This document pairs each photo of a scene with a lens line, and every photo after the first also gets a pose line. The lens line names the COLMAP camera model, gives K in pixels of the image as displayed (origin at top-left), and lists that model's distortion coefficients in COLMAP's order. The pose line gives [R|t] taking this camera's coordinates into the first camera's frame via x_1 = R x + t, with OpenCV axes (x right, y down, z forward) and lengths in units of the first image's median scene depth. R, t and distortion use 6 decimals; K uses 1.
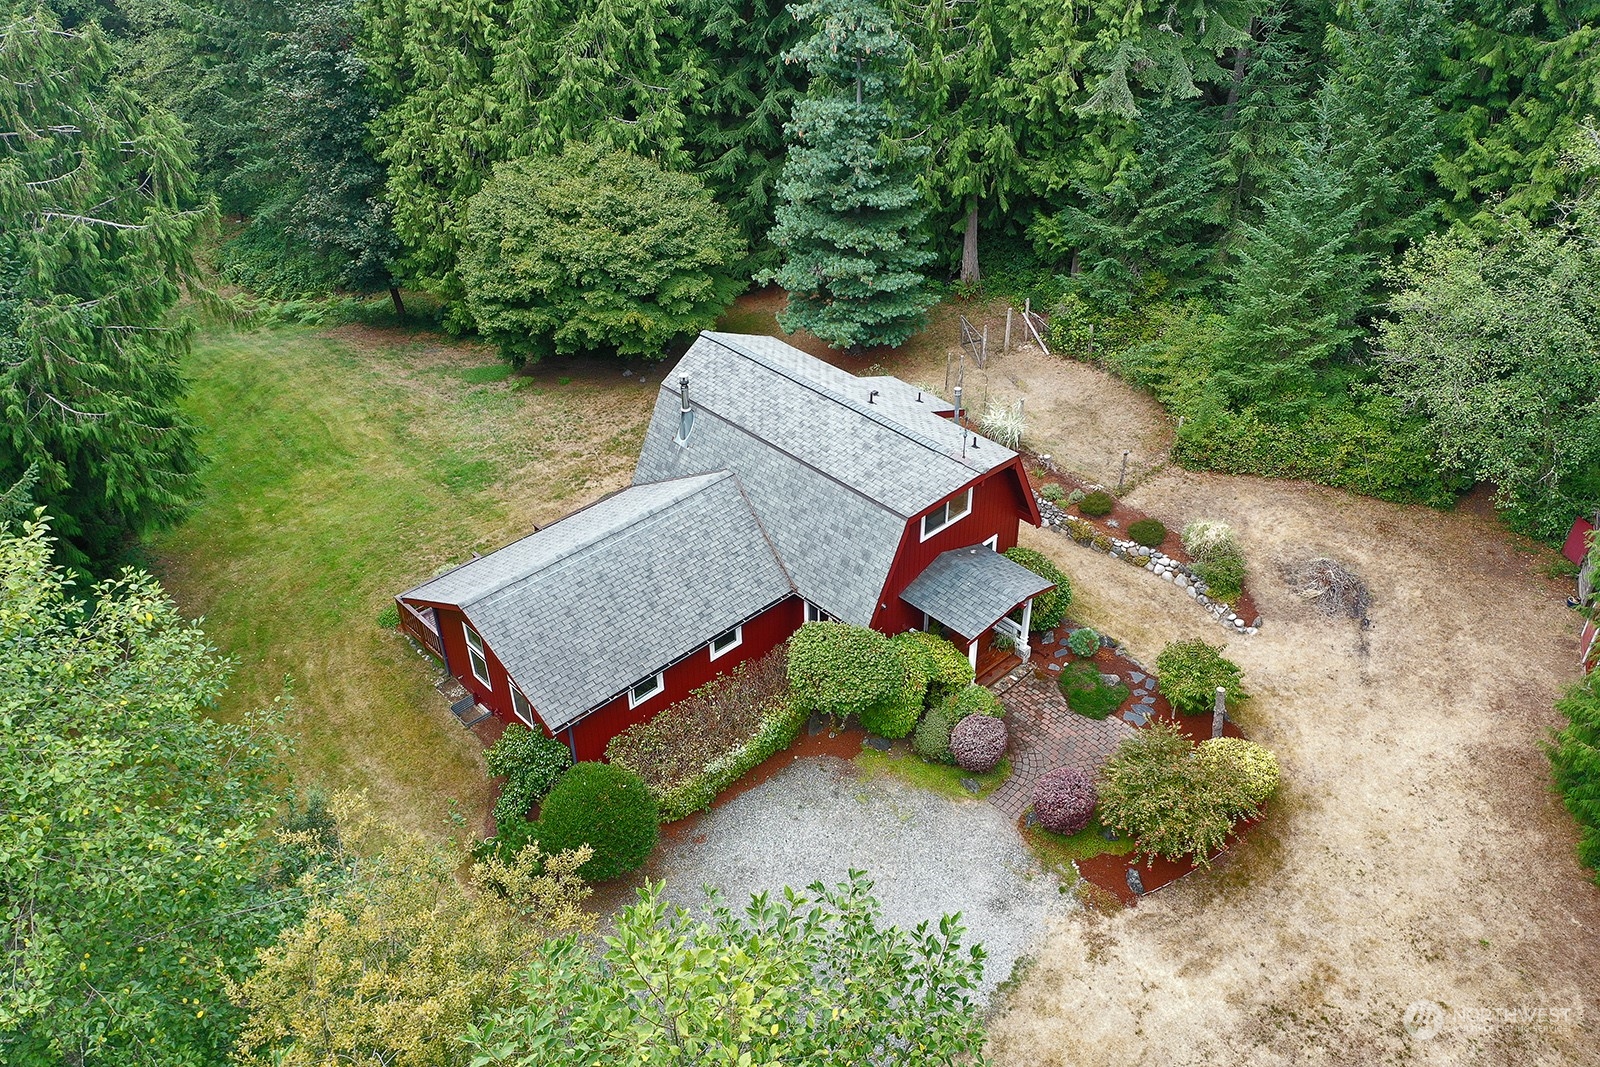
lens RADIAL K [[1292.4, 0, 804.1], [0, 1292.4, 529.3], [0, 0, 1]] dist [0.012122, 0.009367]
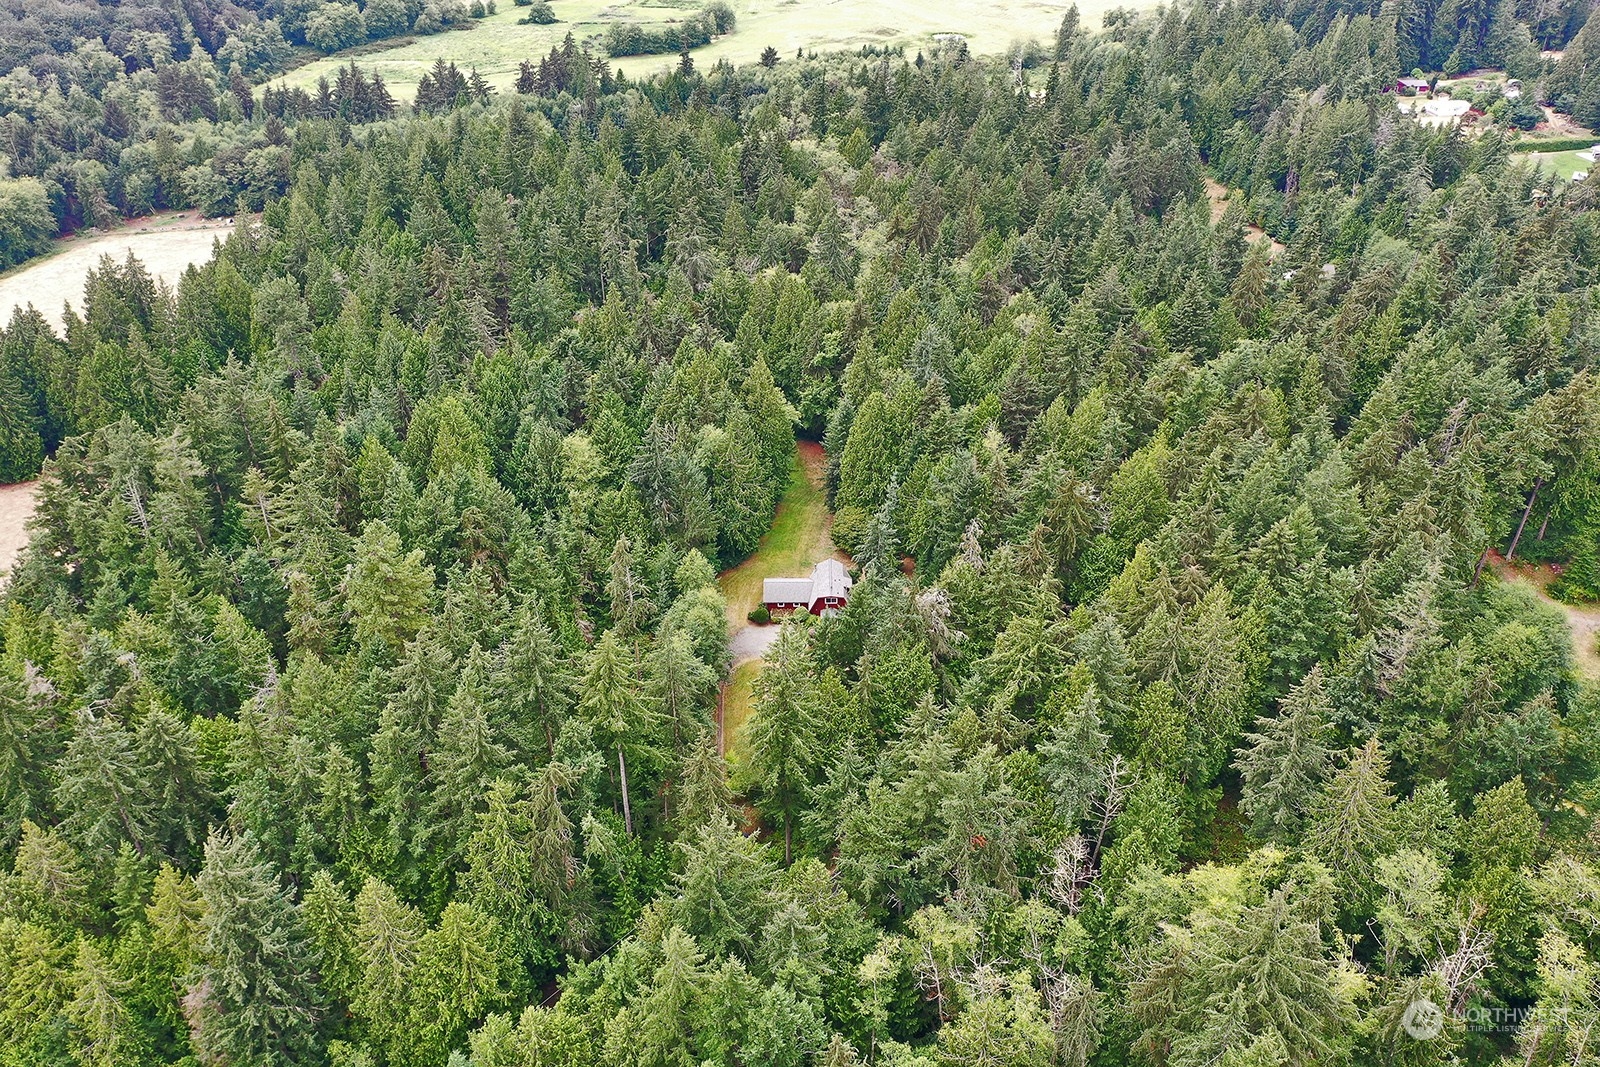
lens RADIAL K [[1292.4, 0, 798.2], [0, 1292.4, 529.6], [0, 0, 1]] dist [0.012122, 0.009367]
pose [[0.721686, 0.387605, -0.573526, 2.787538], [-0.401970, 0.909185, 0.108641, -0.761254], [0.563551, 0.152135, 0.811951, -3.406222]]
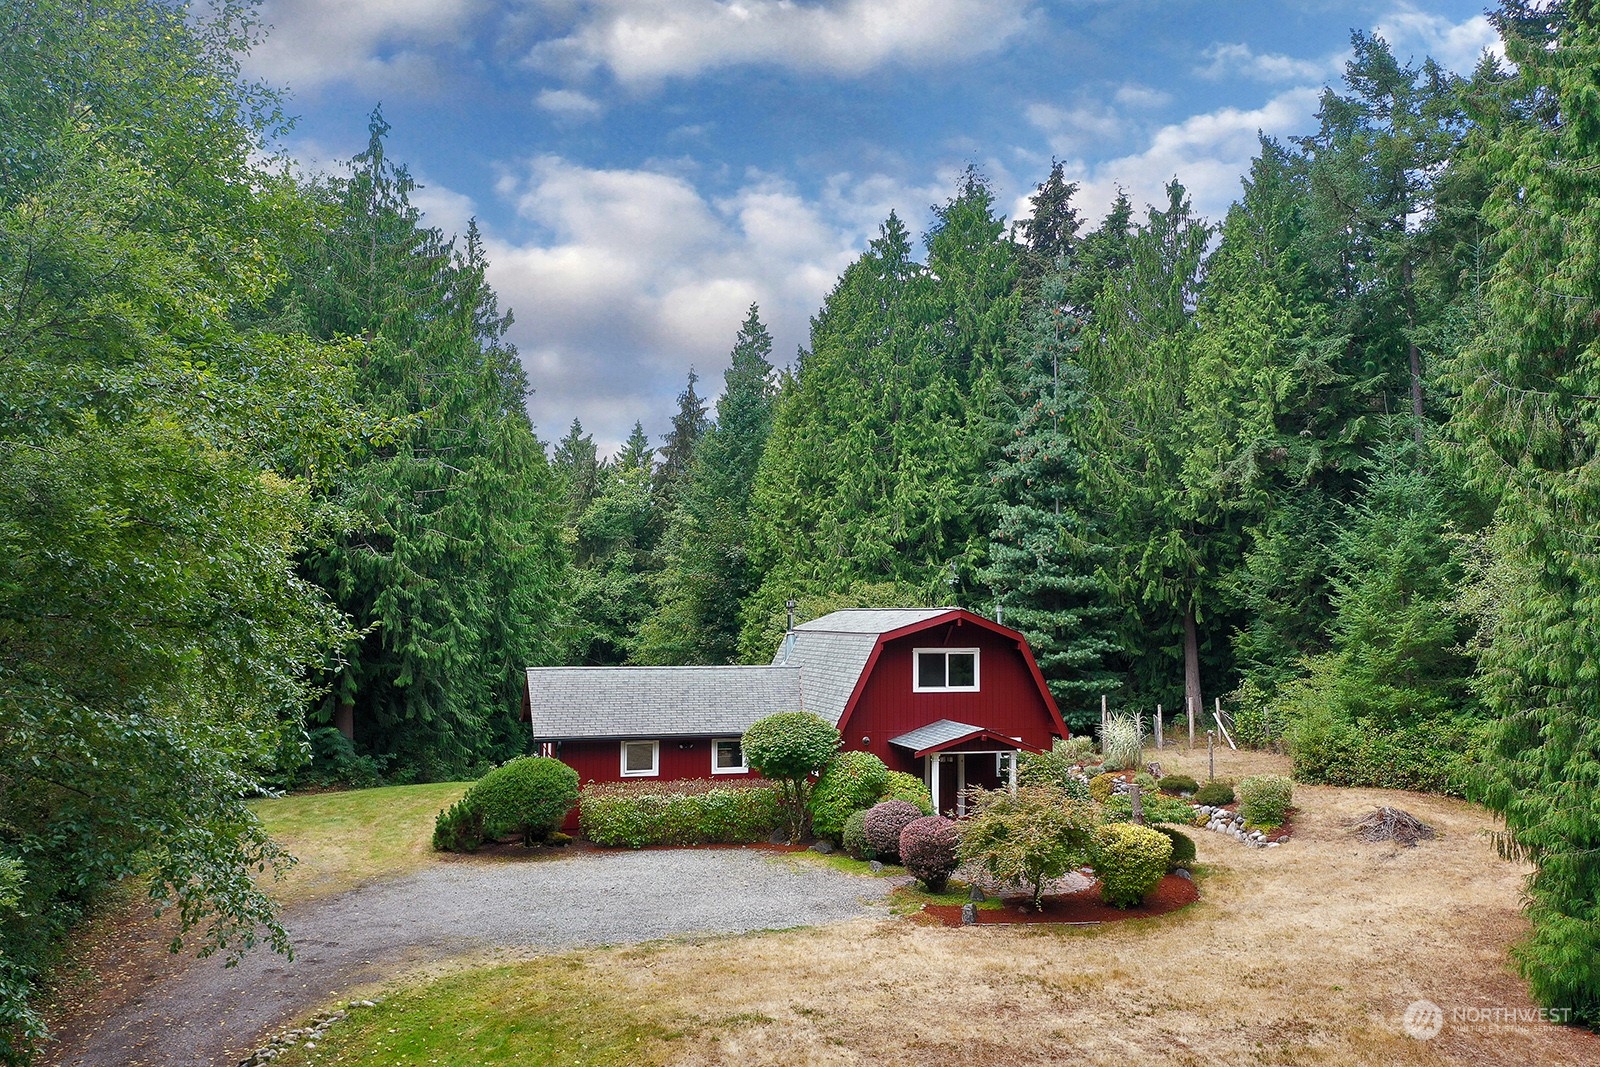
lens RADIAL K [[1292.4, 0, 798.0], [0, 1292.4, 535.9], [0, 0, 1]] dist [0.012122, 0.009367]
pose [[0.879500, -0.017441, -0.475579, 0.429971], [-0.285291, 0.780531, -0.556220, 0.443051], [0.380905, 0.624874, 0.681502, 0.121208]]
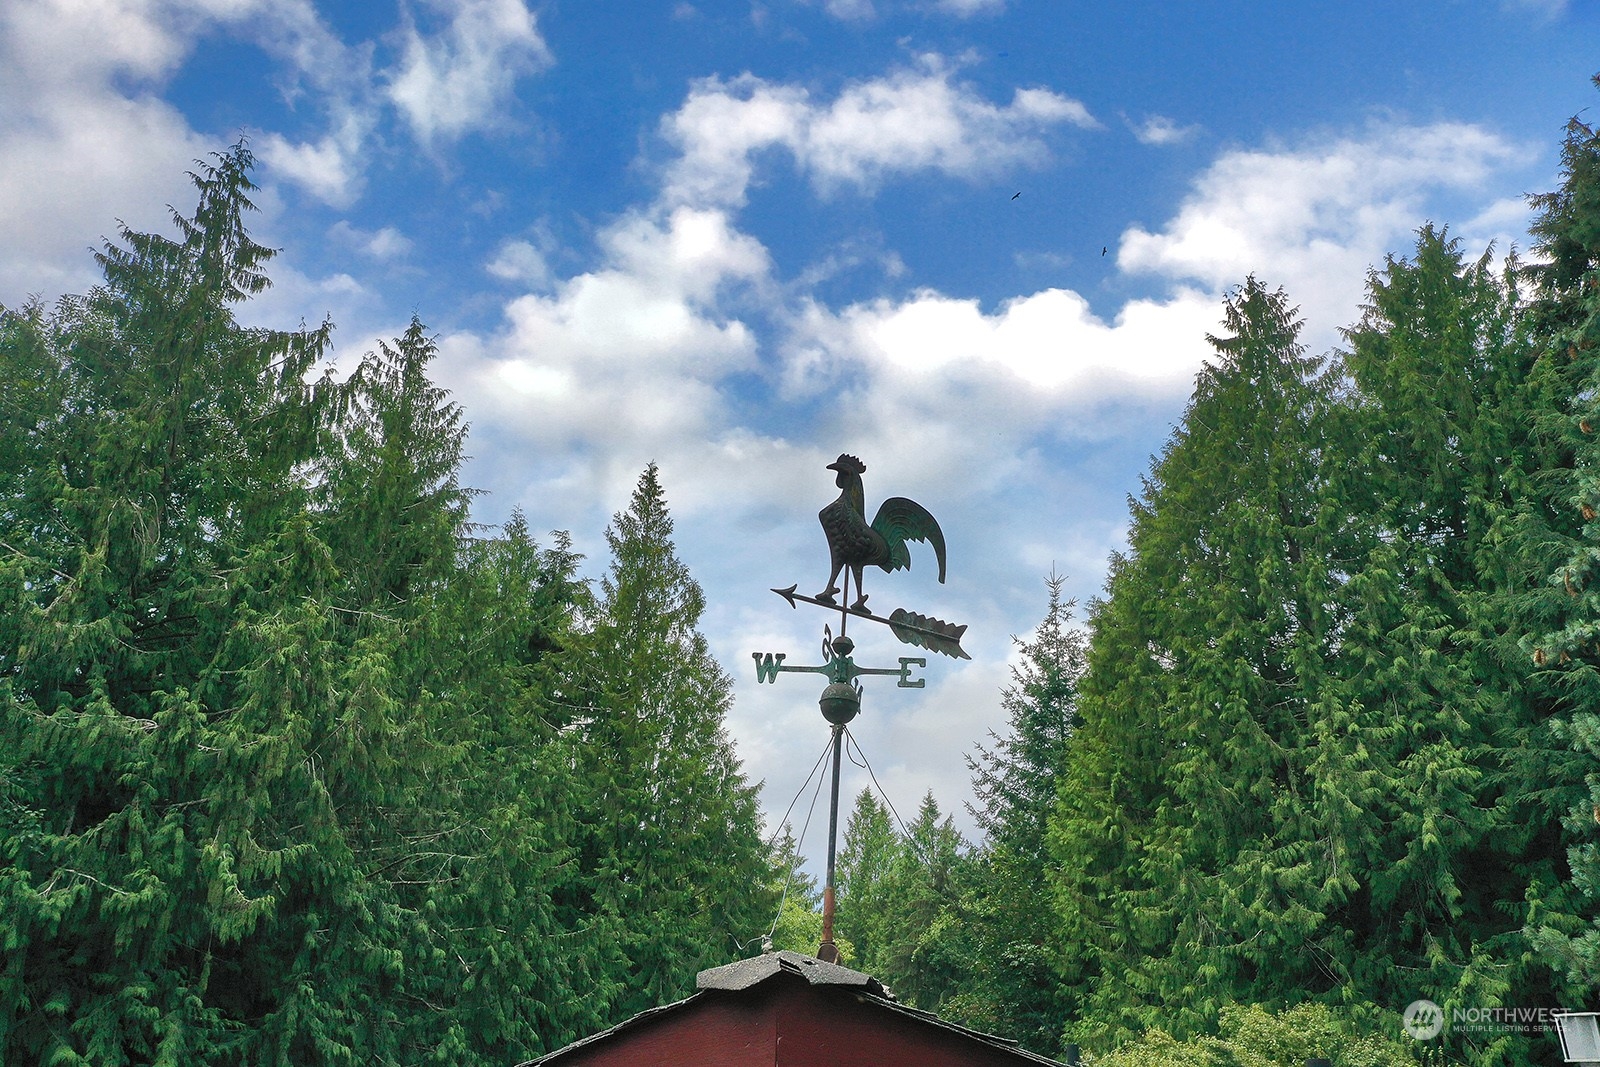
lens RADIAL K [[1292.4, 0, 800.5], [0, 1292.4, 535.7], [0, 0, 1]] dist [0.012122, 0.009367]
pose [[0.632841, -0.288334, -0.718593, 0.156374], [-0.459345, 0.607309, -0.648212, 0.000936], [0.623309, 0.740297, 0.251885, 0.736531]]
